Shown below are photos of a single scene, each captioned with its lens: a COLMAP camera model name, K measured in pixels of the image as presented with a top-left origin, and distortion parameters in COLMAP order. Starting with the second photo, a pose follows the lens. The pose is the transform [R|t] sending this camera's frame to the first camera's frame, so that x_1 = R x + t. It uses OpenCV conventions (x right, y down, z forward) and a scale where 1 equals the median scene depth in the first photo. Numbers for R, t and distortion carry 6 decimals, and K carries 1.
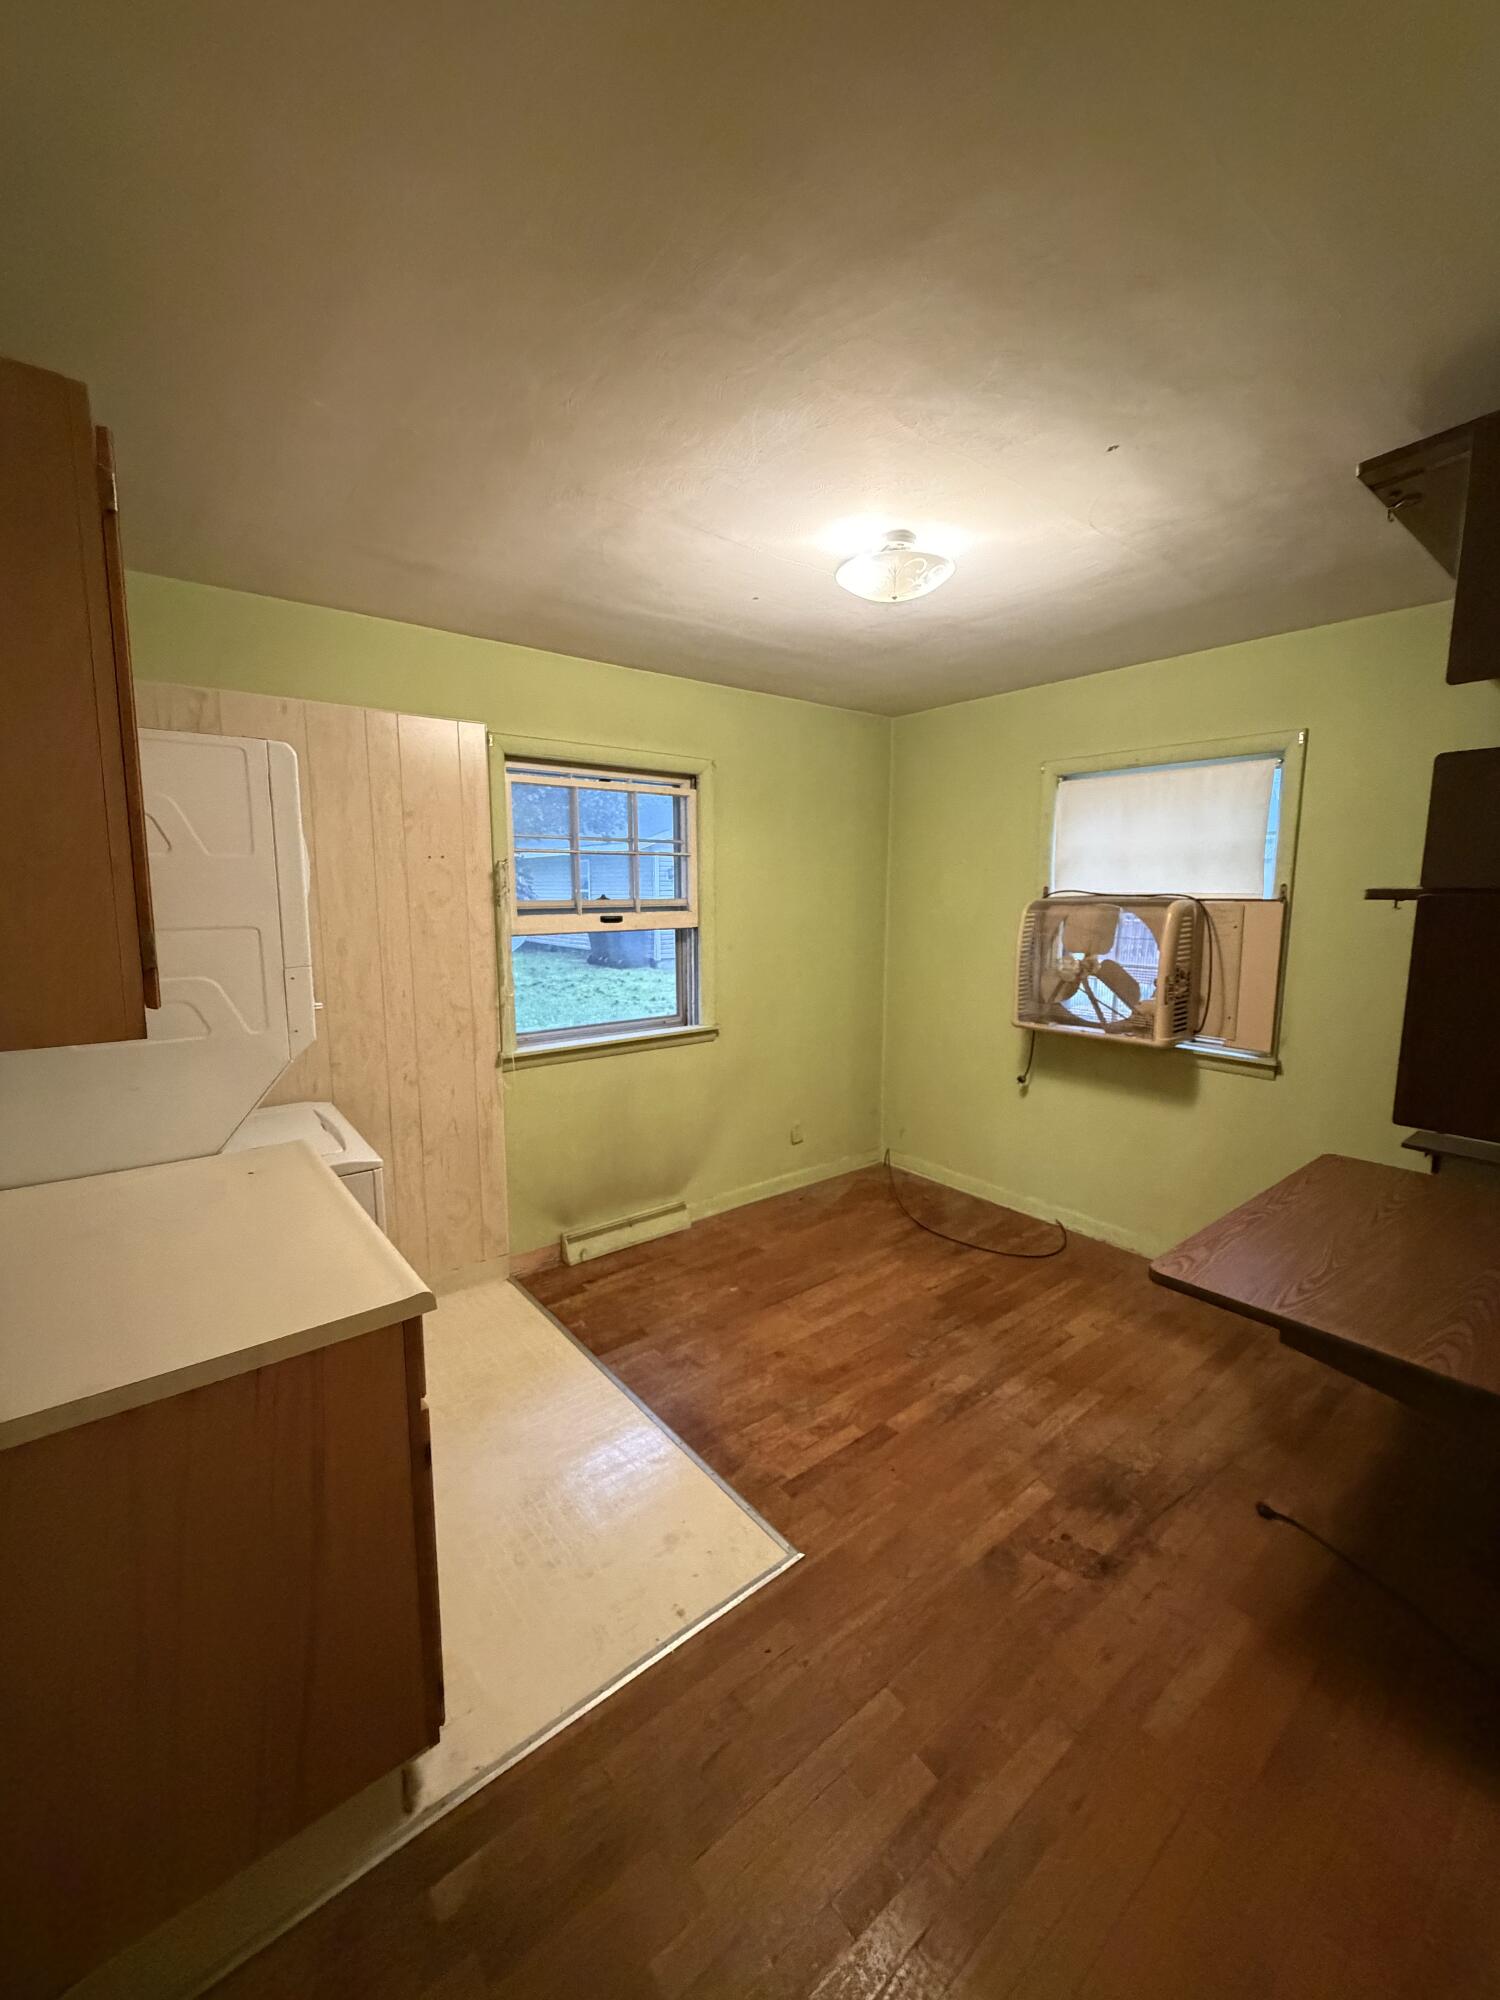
lens RADIAL K [[796.5, 0, 756.4], [0, 796.5, 997.0], [0, 0, 1]] dist [-0.004600, 0.001151]
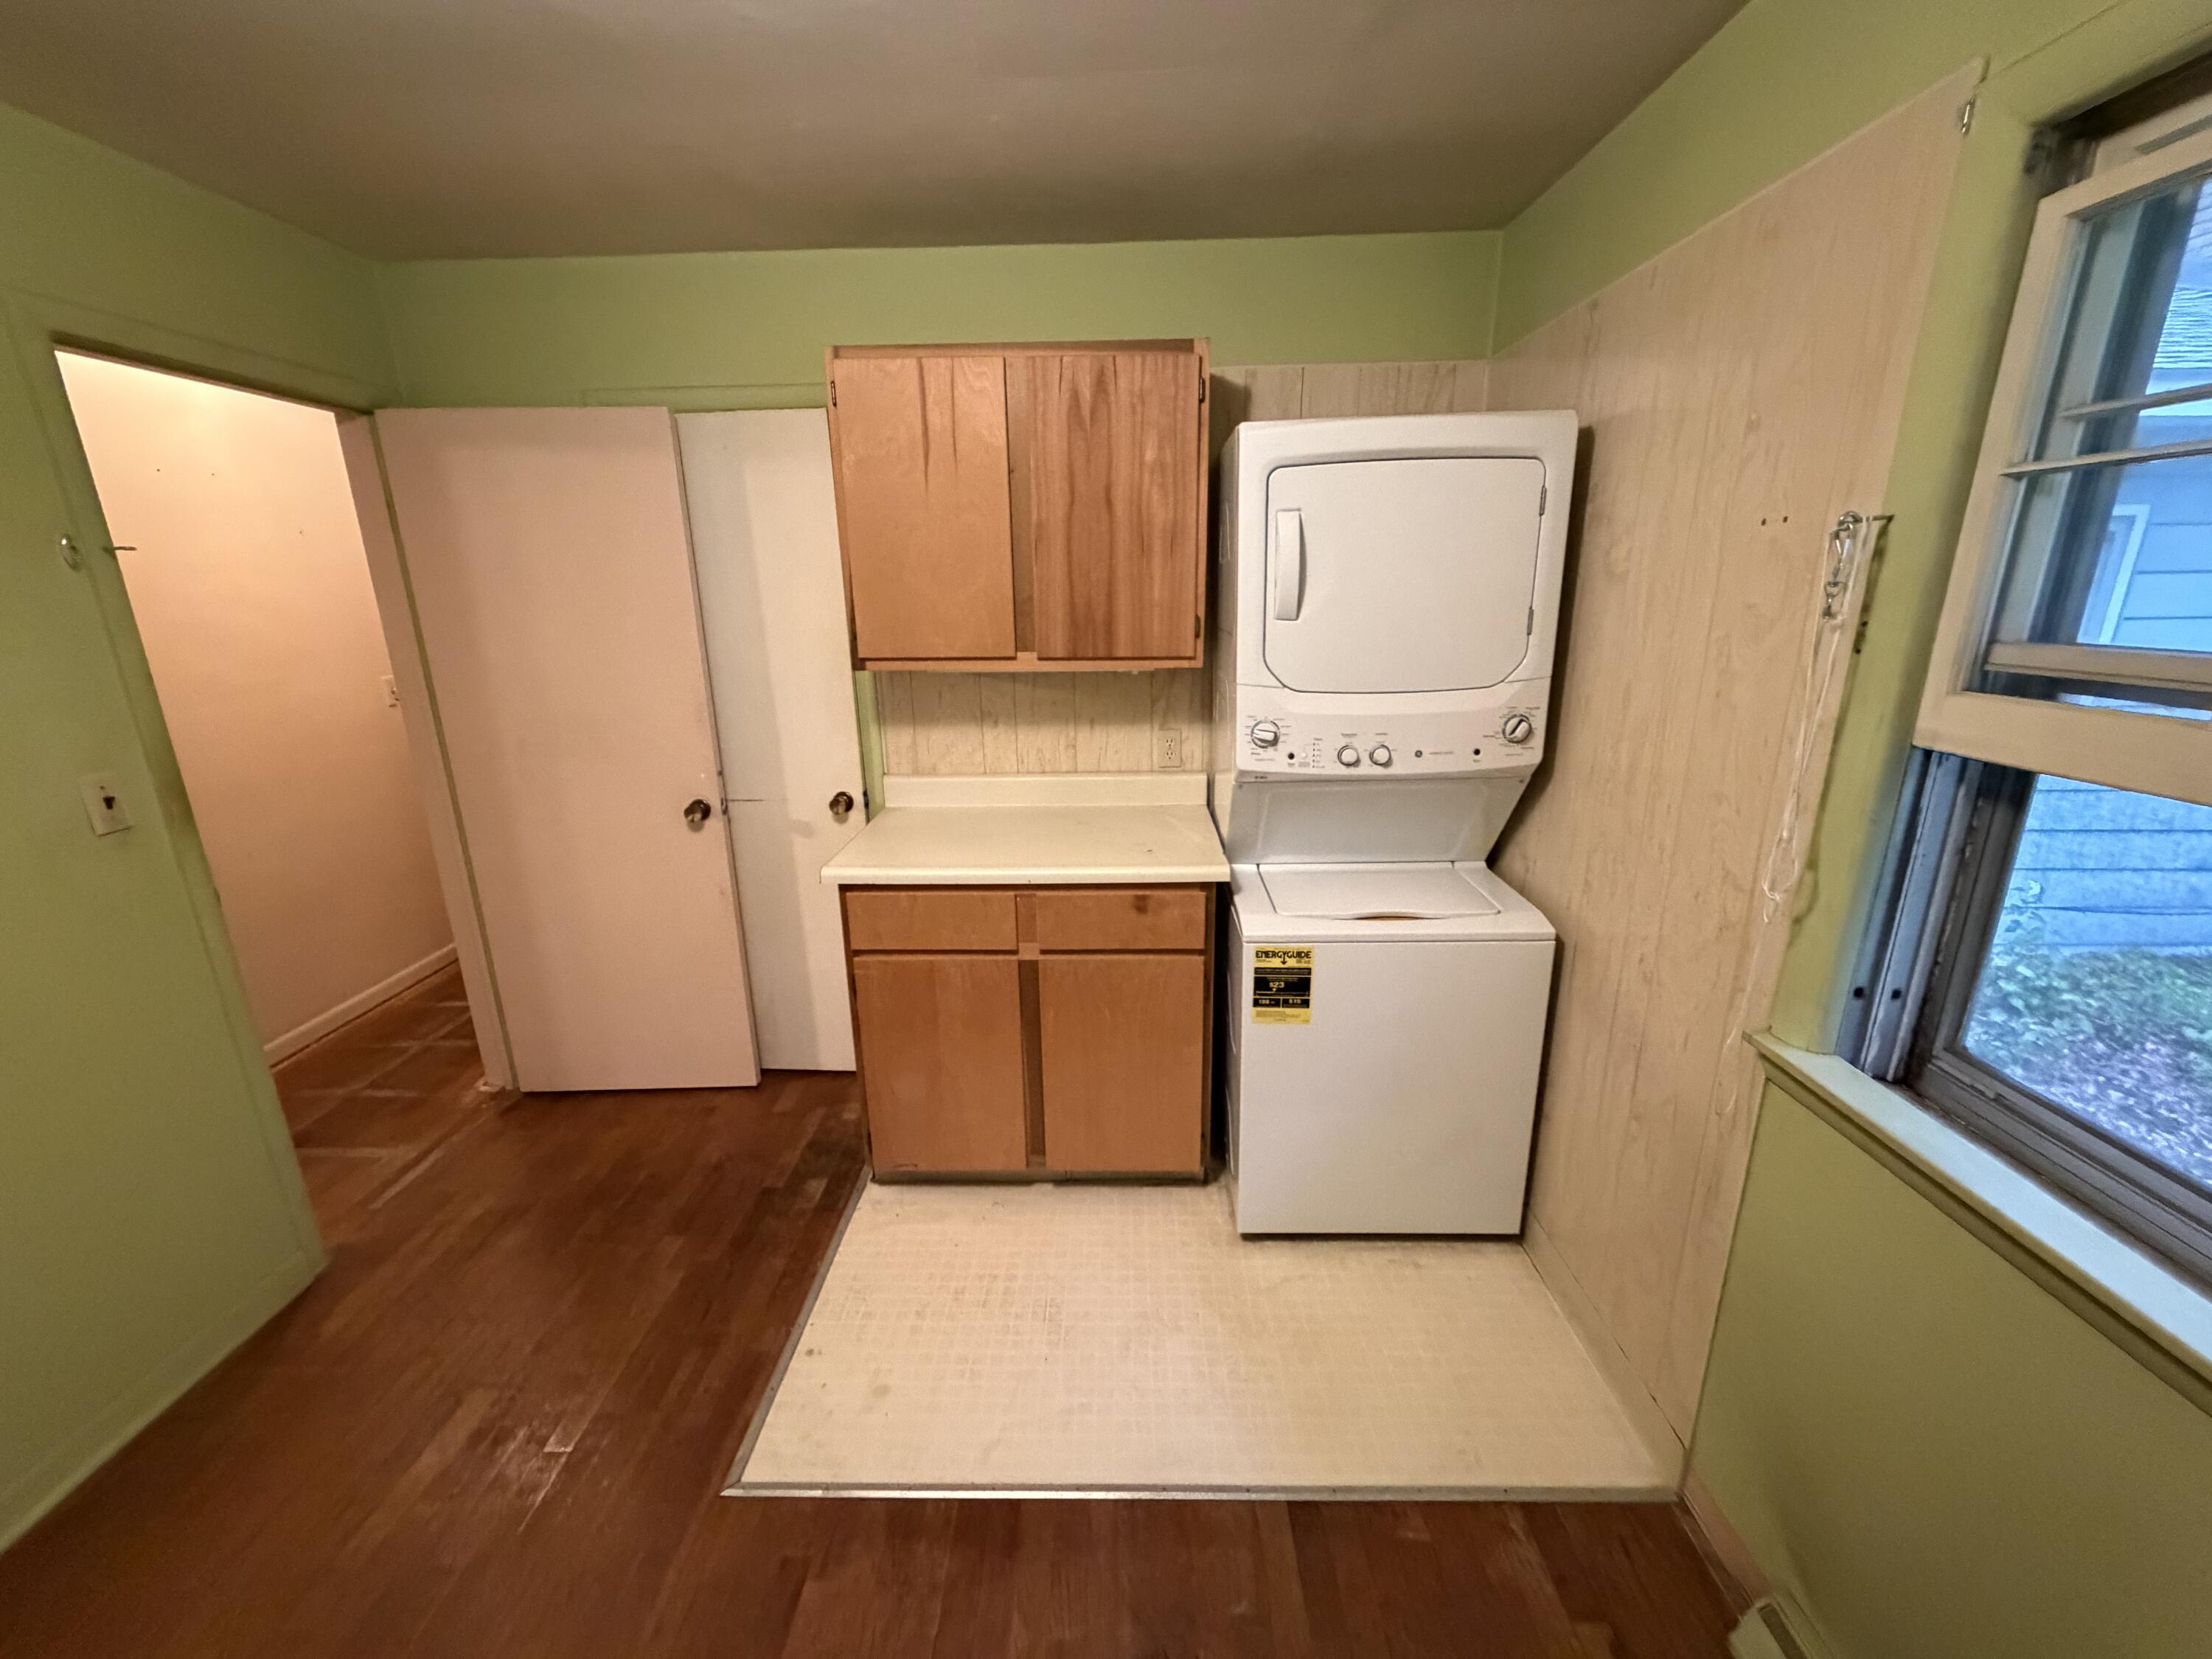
lens RADIAL K [[880.9, 0, 1106.1], [0, 880.9, 830.0], [0, 0, 1]] dist [-0.004600, 0.001151]
pose [[-0.651188, 0.213287, -0.728329, 0.259808], [-0.083290, 0.933813, 0.347930, -0.203849], [0.754332, 0.287230, -0.590323, 1.385032]]
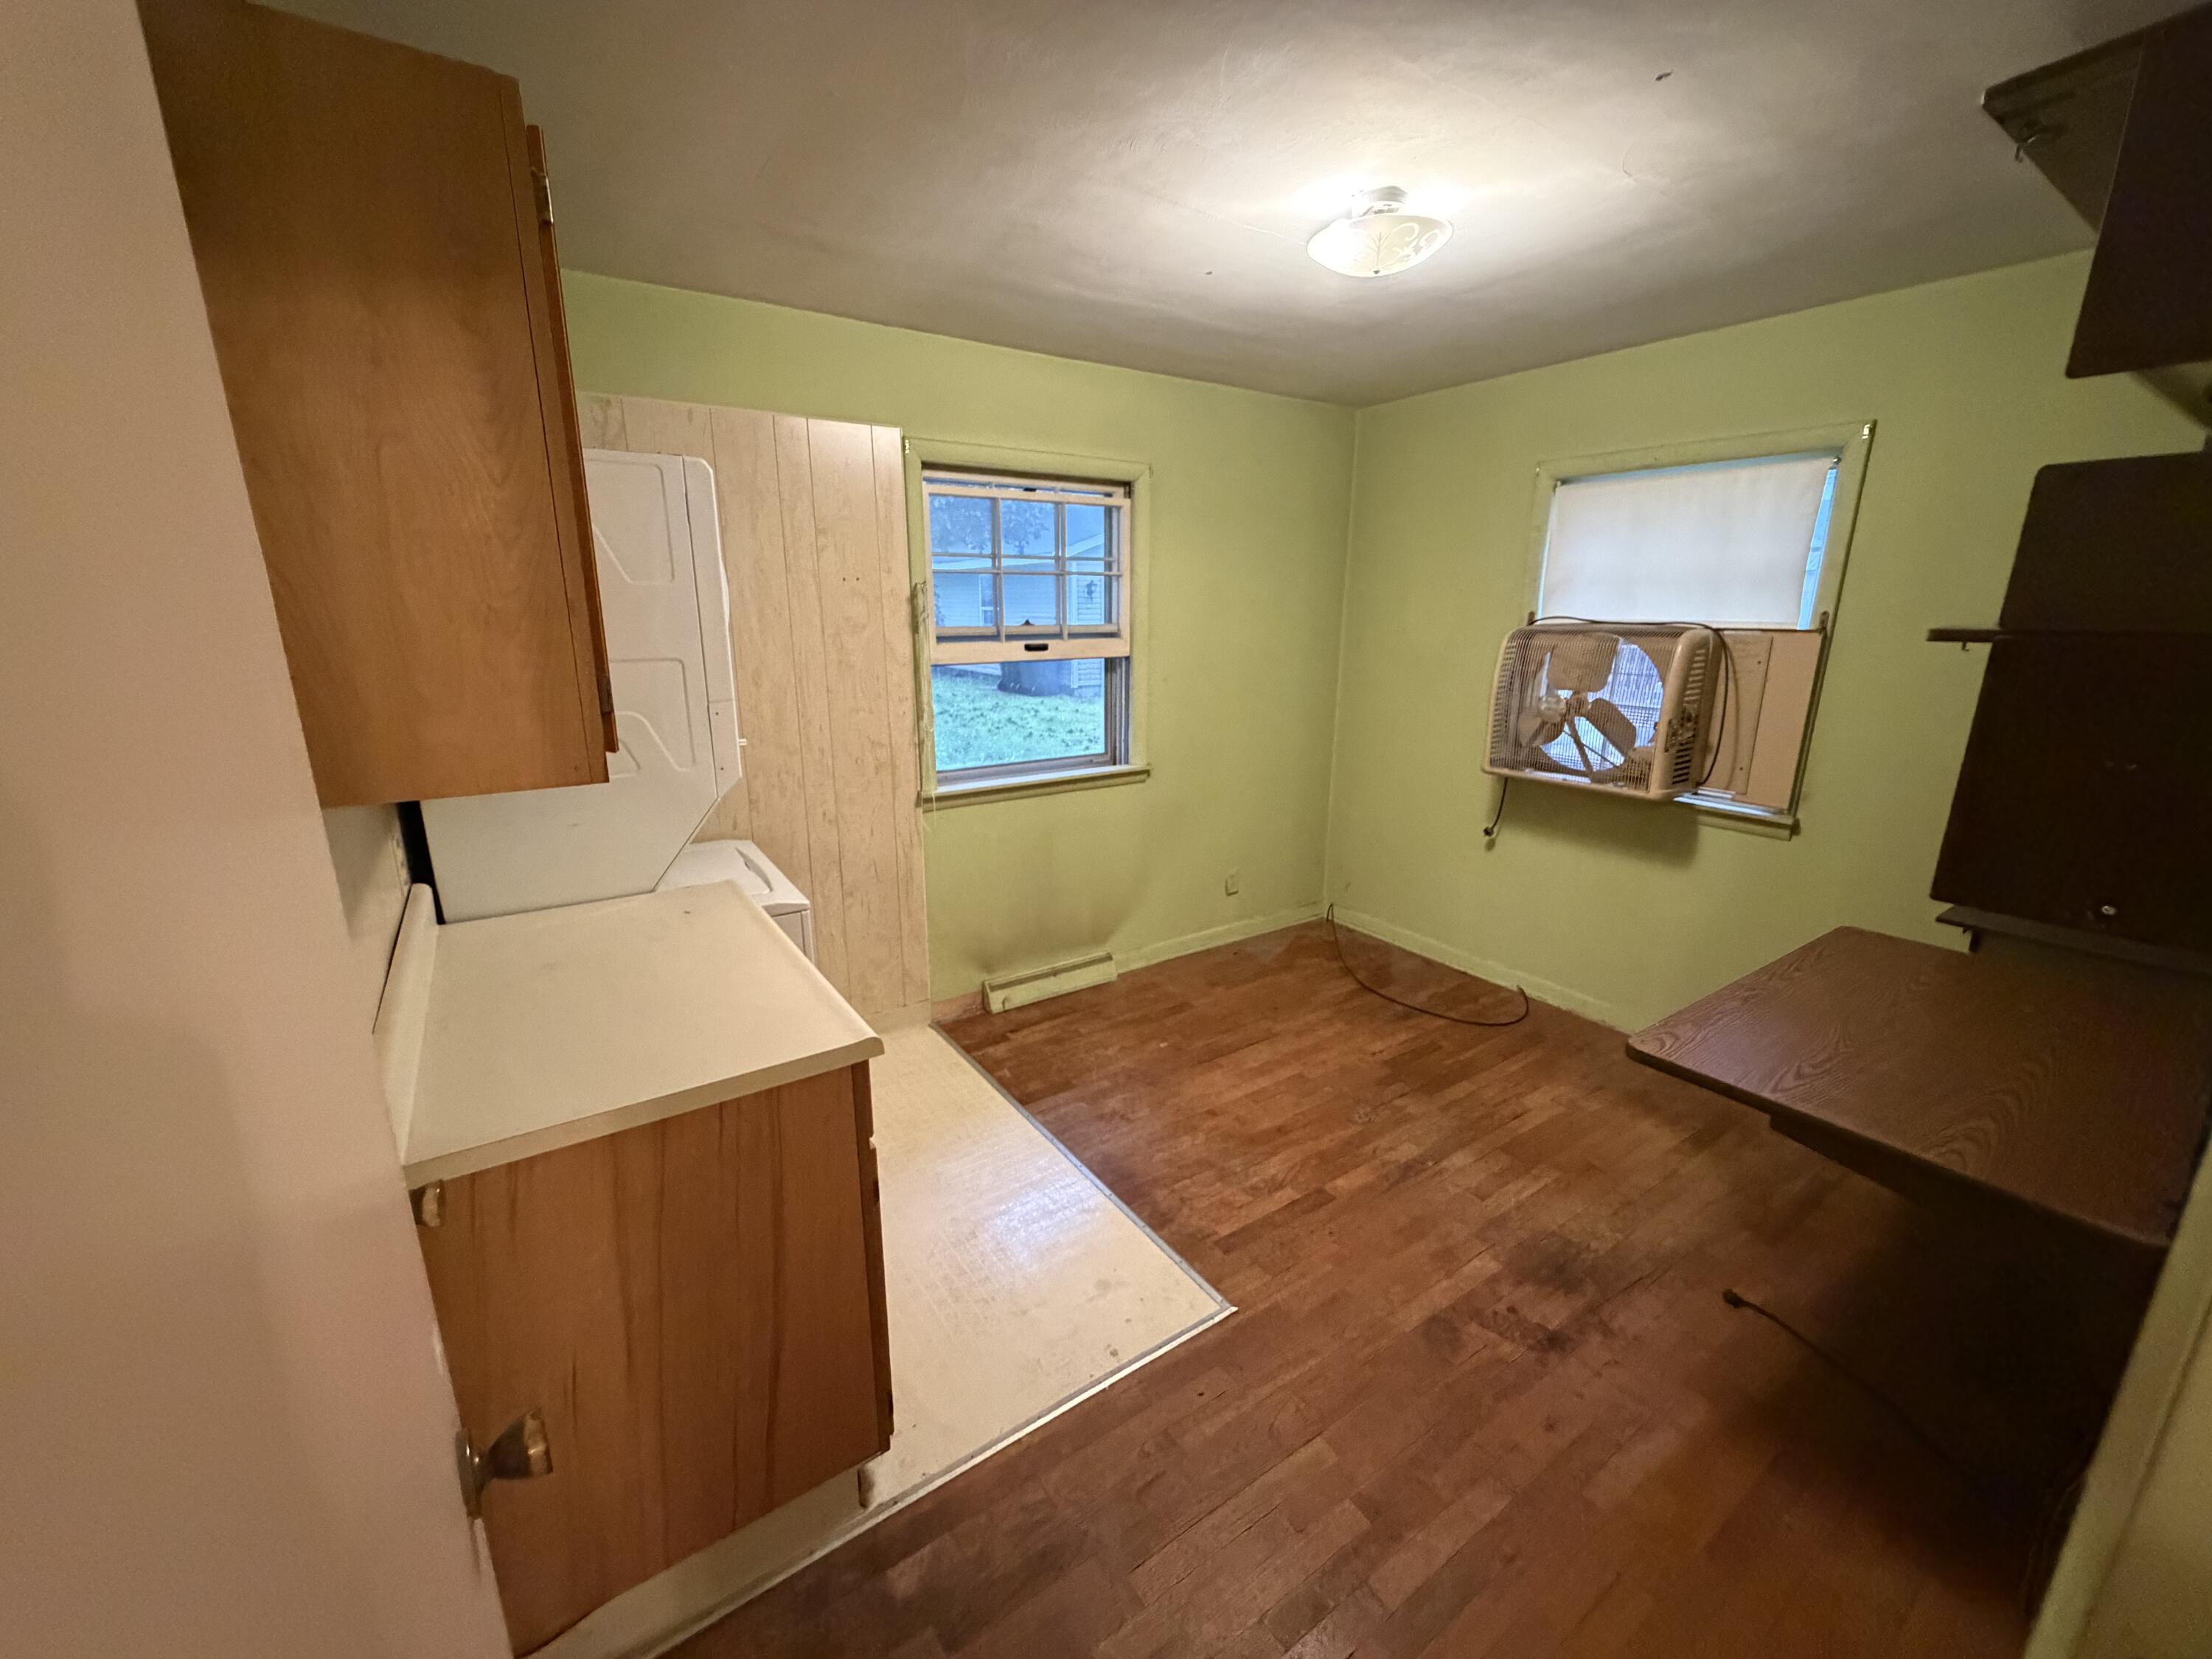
lens RADIAL K [[880.9, 0, 1105.5], [0, 880.9, 830.2], [0, 0, 1]] dist [-0.004600, 0.001151]
pose [[0.996251, 0.023101, -0.083367, -0.022578], [-0.013360, 0.993210, 0.115566, -0.011437], [0.085471, -0.114019, 0.989795, -0.024481]]
